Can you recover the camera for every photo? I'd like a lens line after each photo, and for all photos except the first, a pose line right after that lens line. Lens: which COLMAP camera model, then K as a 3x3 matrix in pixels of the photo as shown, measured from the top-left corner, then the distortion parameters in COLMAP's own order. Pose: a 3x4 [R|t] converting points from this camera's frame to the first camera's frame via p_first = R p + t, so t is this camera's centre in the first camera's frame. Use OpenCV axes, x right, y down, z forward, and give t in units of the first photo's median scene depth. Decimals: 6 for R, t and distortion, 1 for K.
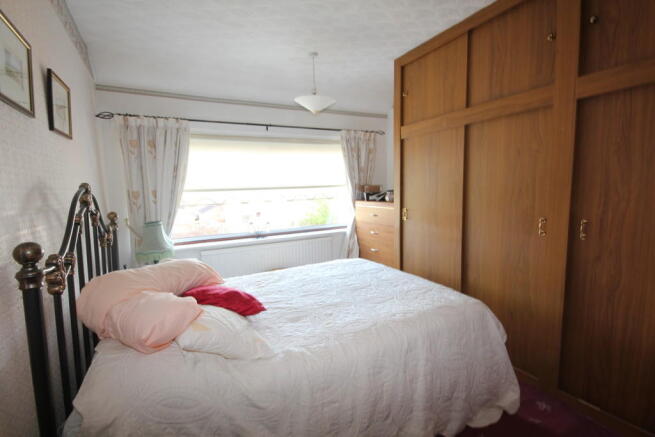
lens RADIAL K [[305.5, 0, 328.4], [0, 305.5, 216.2], [0, 0, 1]] dist [-0.005350, 0.000253]
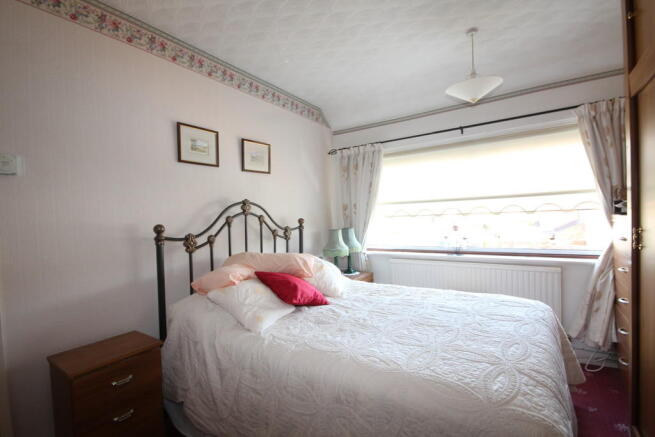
lens RADIAL K [[305.5, 0, 328.3], [0, 305.5, 219.0], [0, 0, 1]] dist [-0.005350, 0.000253]
pose [[0.462300, 0.020648, -0.886483, 0.516971], [-0.059502, 0.998198, -0.007780, -0.005205], [0.884725, 0.056345, 0.462695, 0.327857]]
